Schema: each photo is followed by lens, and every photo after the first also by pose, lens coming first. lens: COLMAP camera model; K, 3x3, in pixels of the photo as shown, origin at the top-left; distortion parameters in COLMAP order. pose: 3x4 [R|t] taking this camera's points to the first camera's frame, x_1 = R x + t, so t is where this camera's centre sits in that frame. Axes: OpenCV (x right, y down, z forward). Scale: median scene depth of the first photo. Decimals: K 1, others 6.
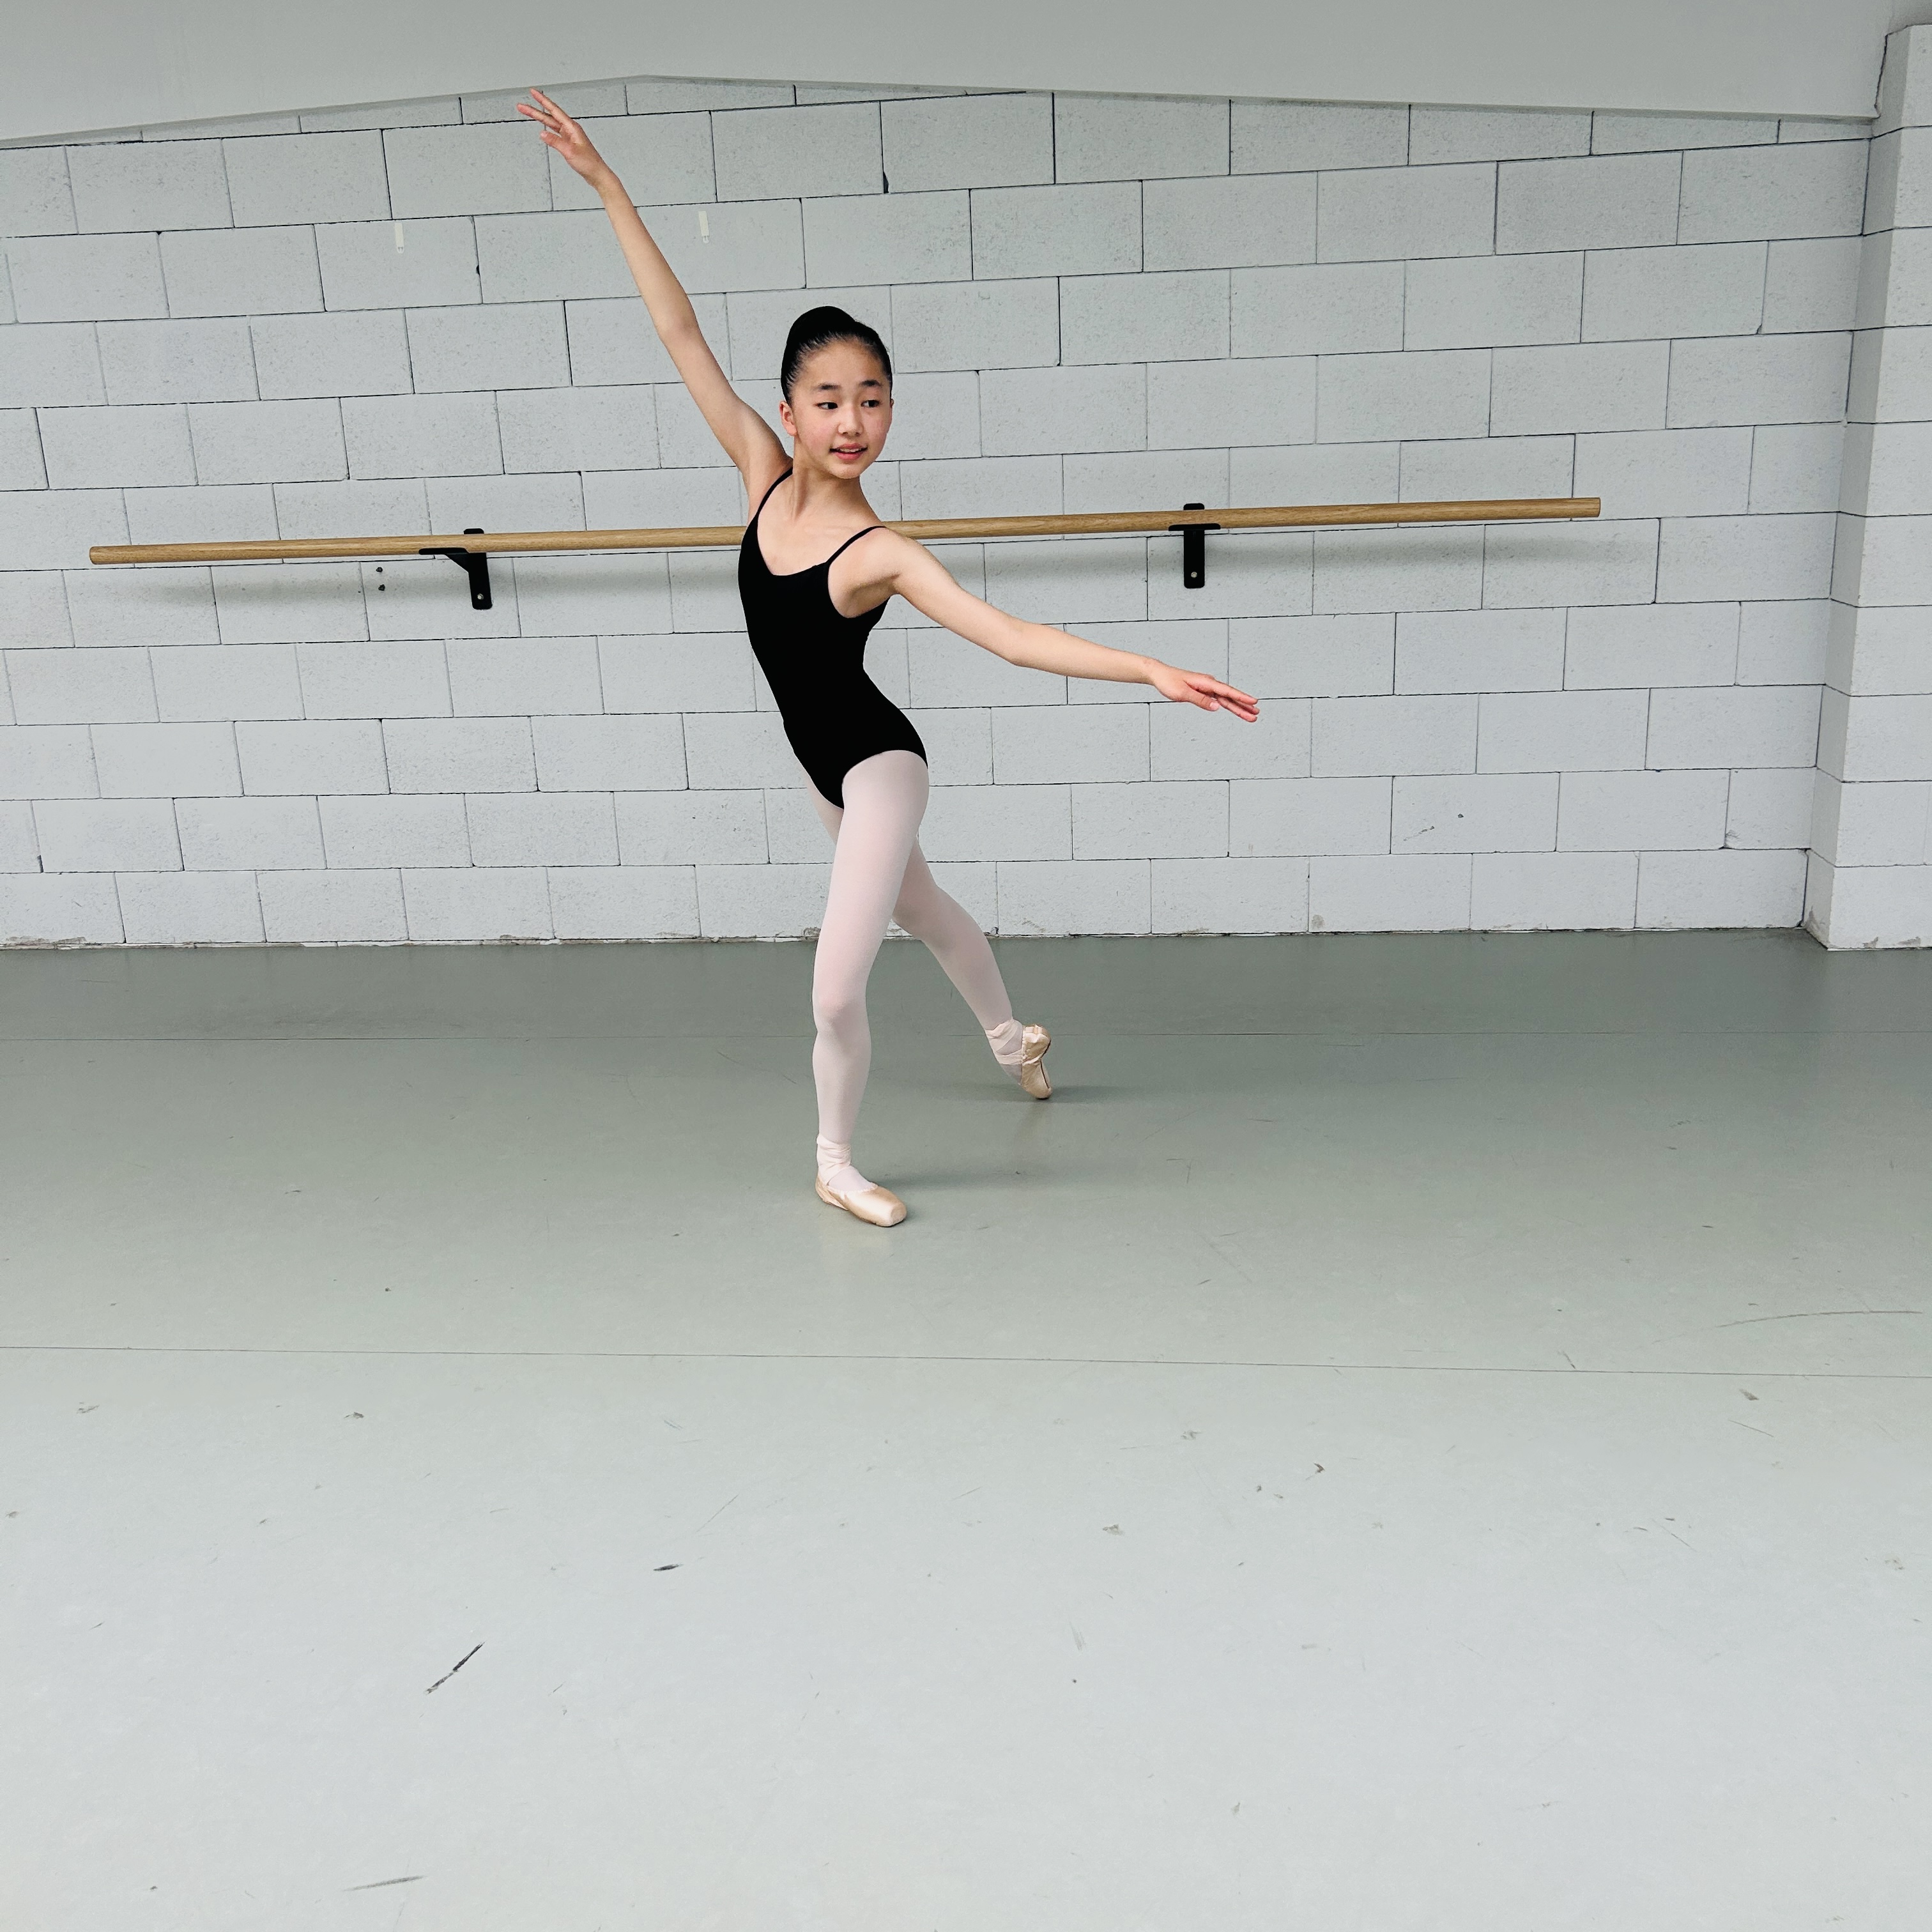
lens RADIAL K [[1945.3, 0, 956.7], [0, 1945.3, 965.0], [0, 0, 1]] dist [0.016044, 0.000000]
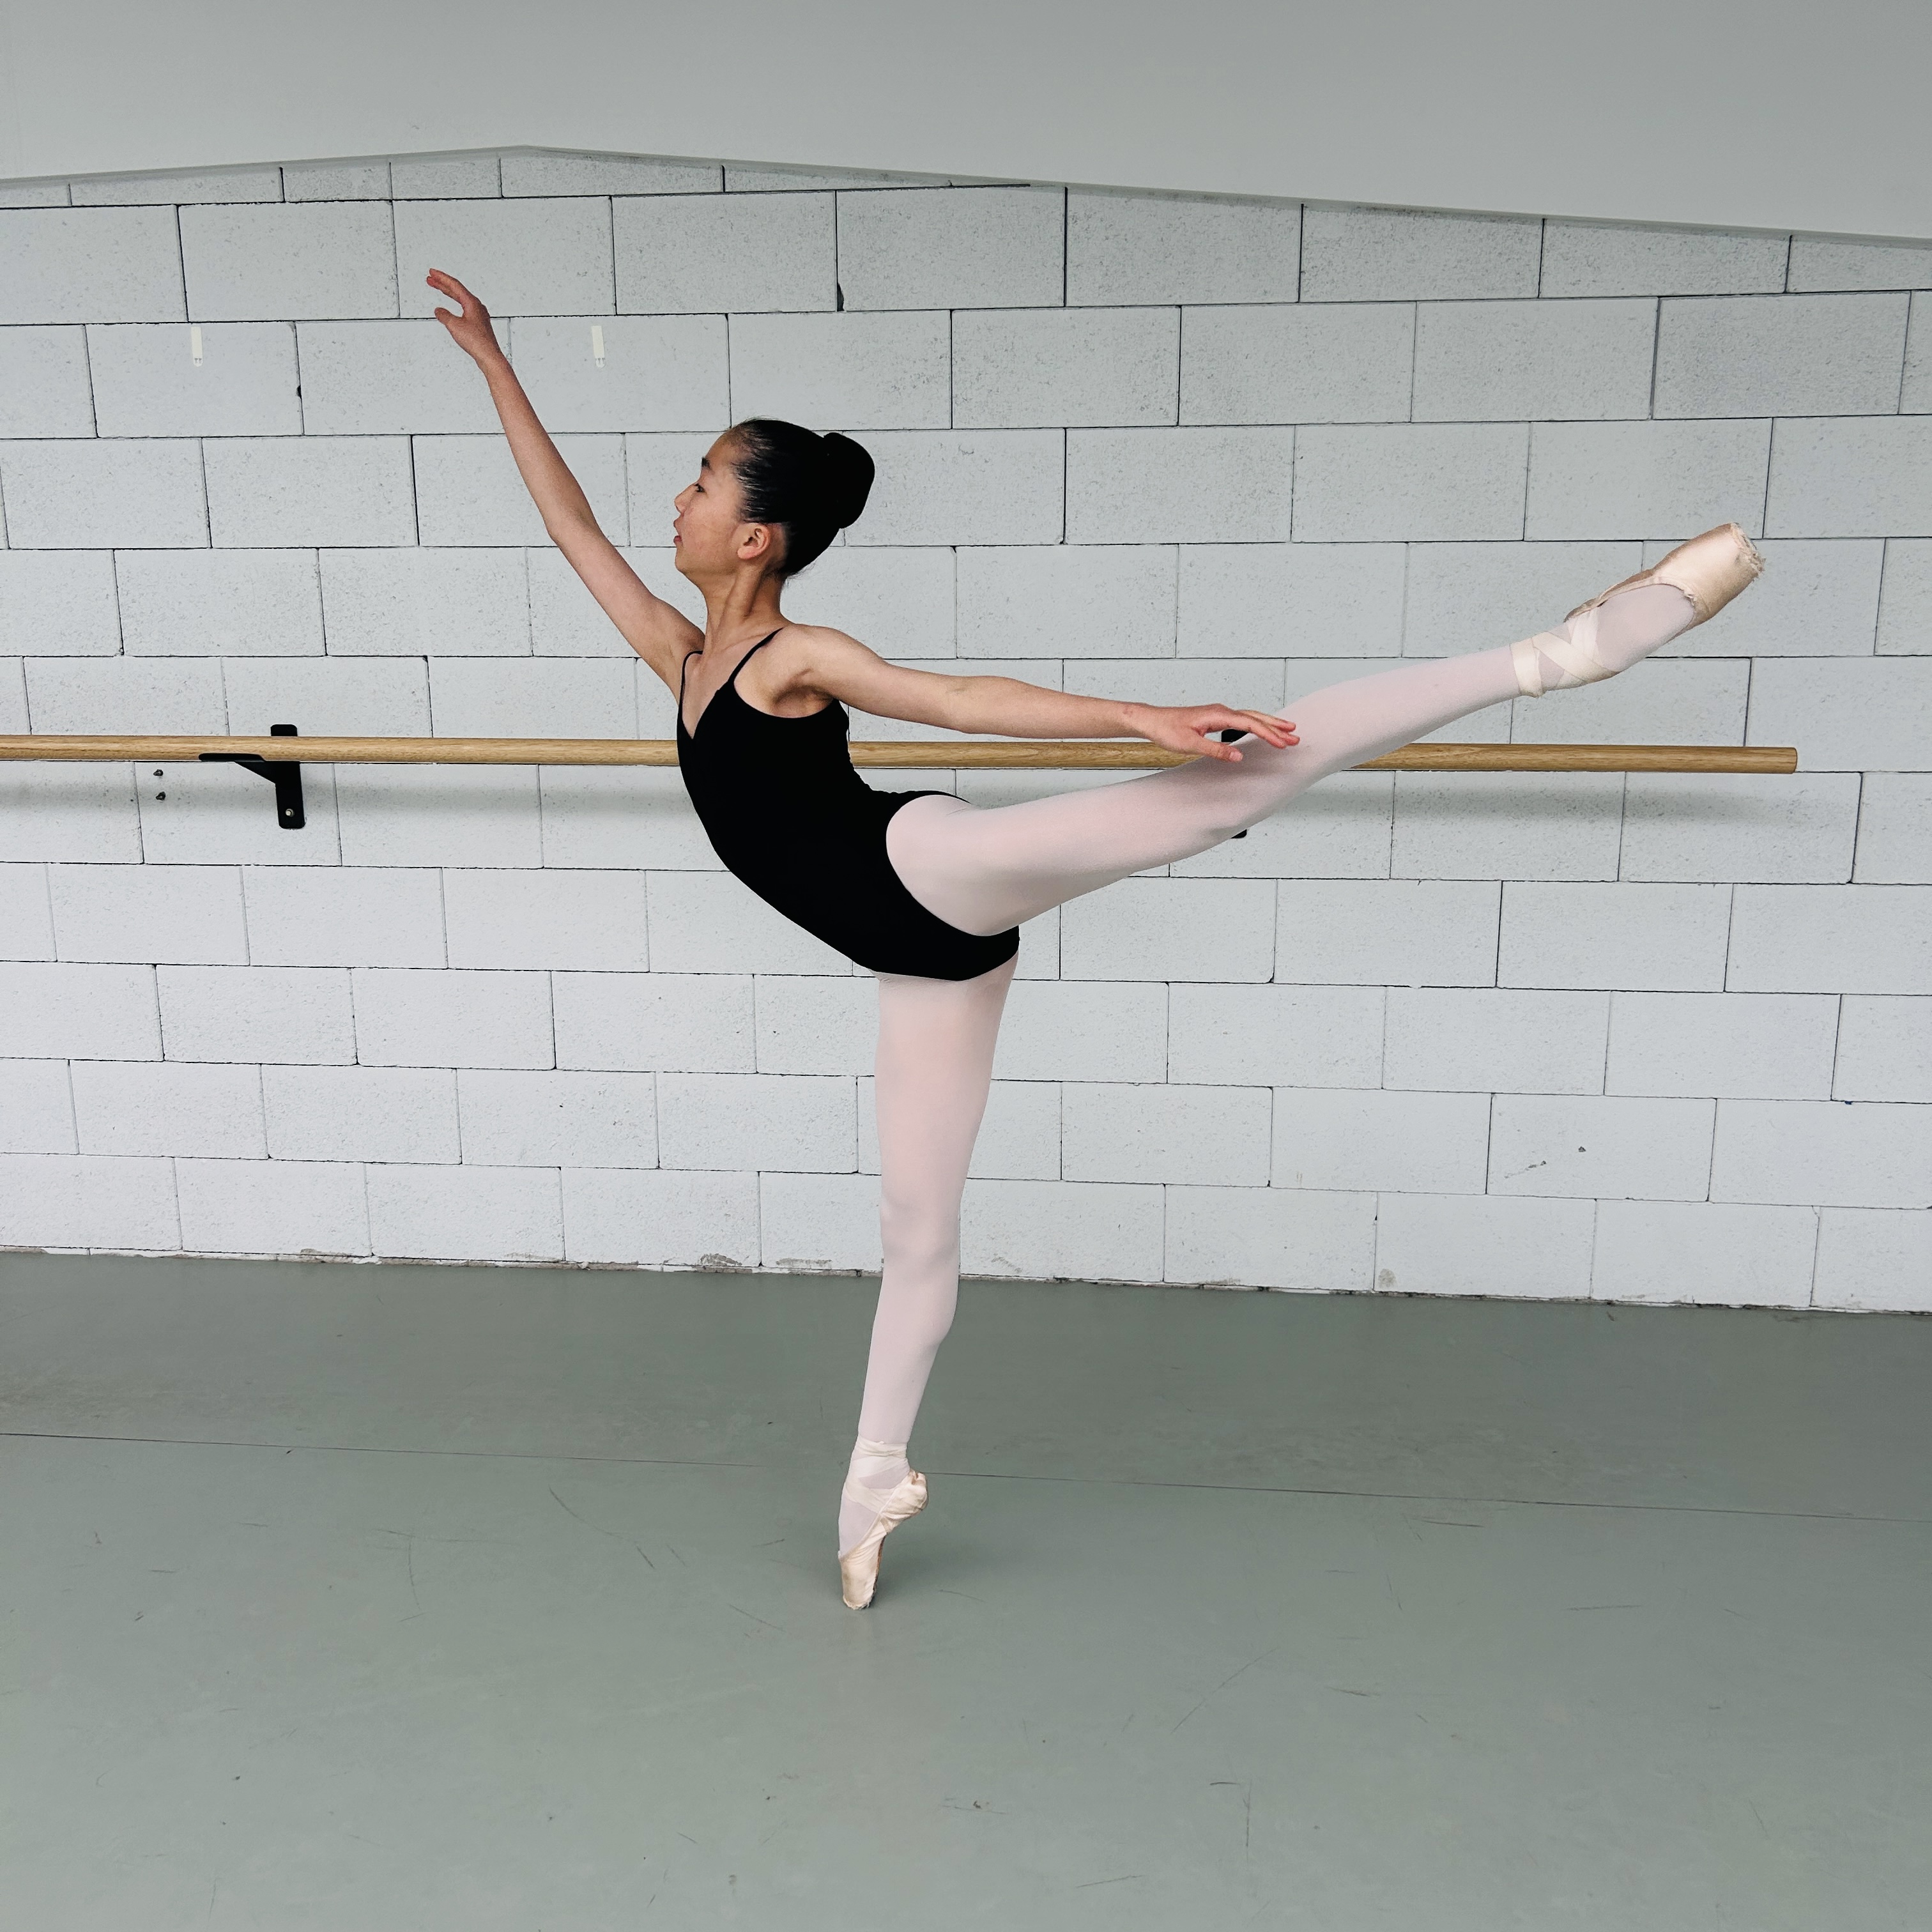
lens RADIAL K [[1945.3, 0, 933.9], [0, 1945.3, 961.6], [0, 0, 1]] dist [0.016044, 0.000000]
pose [[0.999436, 0.032792, 0.007285, 0.002588], [-0.032247, 0.997347, -0.065259, -0.093664], [-0.009405, 0.064988, 0.997842, 0.255676]]
